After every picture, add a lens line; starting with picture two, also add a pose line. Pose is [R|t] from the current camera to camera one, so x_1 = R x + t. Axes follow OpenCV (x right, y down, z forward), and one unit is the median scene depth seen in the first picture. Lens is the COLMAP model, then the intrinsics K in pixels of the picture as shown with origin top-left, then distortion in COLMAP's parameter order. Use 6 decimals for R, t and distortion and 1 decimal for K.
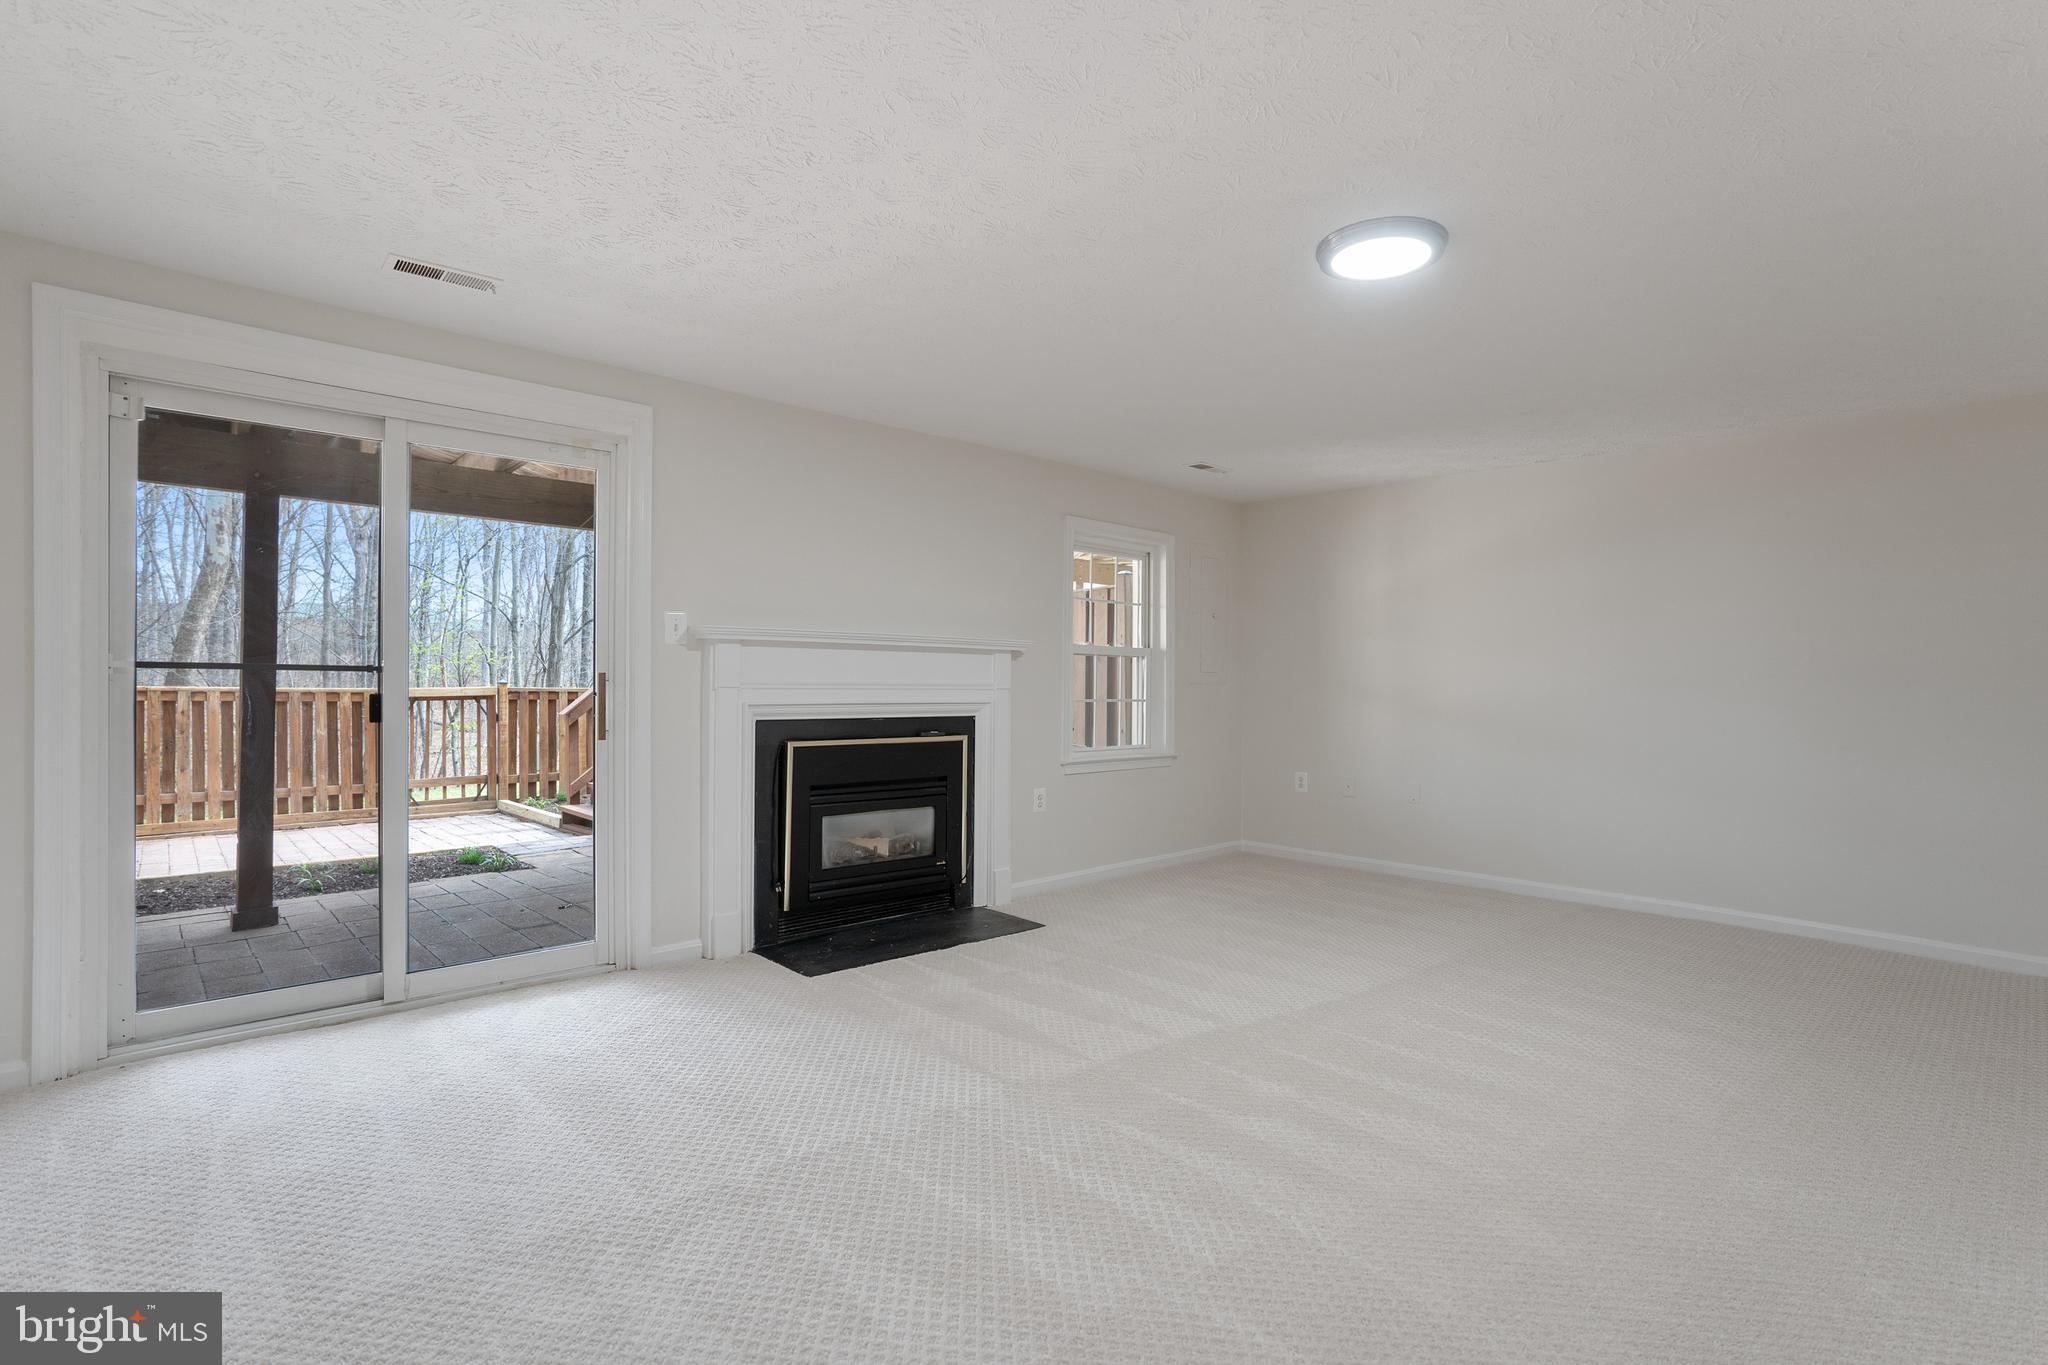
lens RADIAL K [[970.8, 0, 1013.2], [0, 970.8, 678.7], [0, 0, 1]] dist [-0.033522, 0.000694]
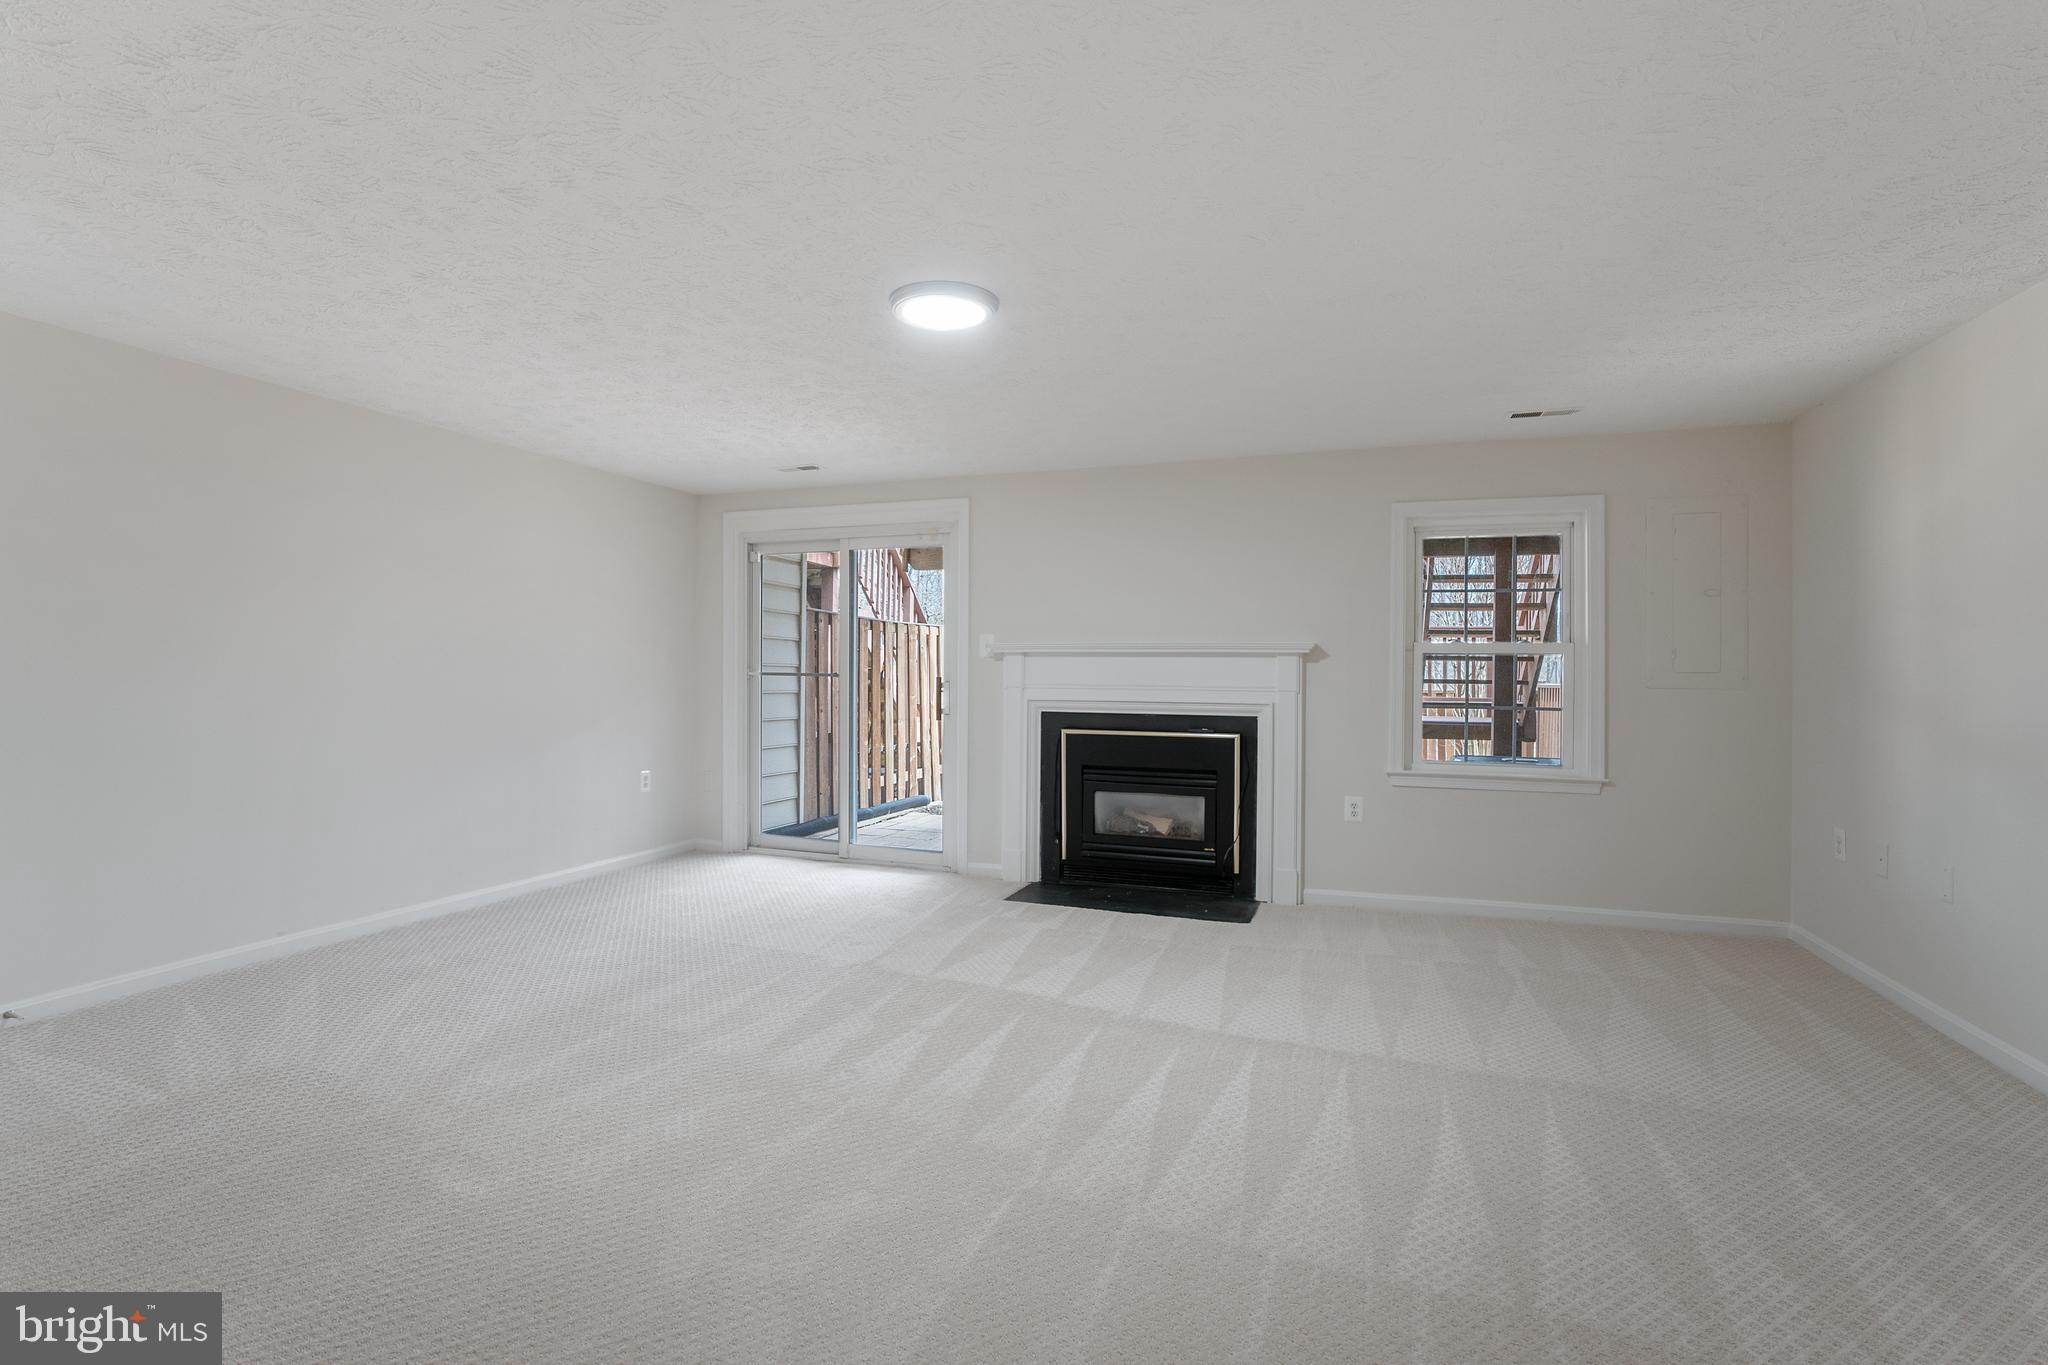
lens RADIAL K [[970.8, 0, 1013.2], [0, 970.8, 678.7], [0, 0, 1]] dist [-0.033522, 0.000694]
pose [[0.468753, 0.003435, -0.883323, 0.905770], [0.001293, 0.999989, 0.004575, -0.009315], [0.883328, -0.003286, 0.468743, 0.335013]]
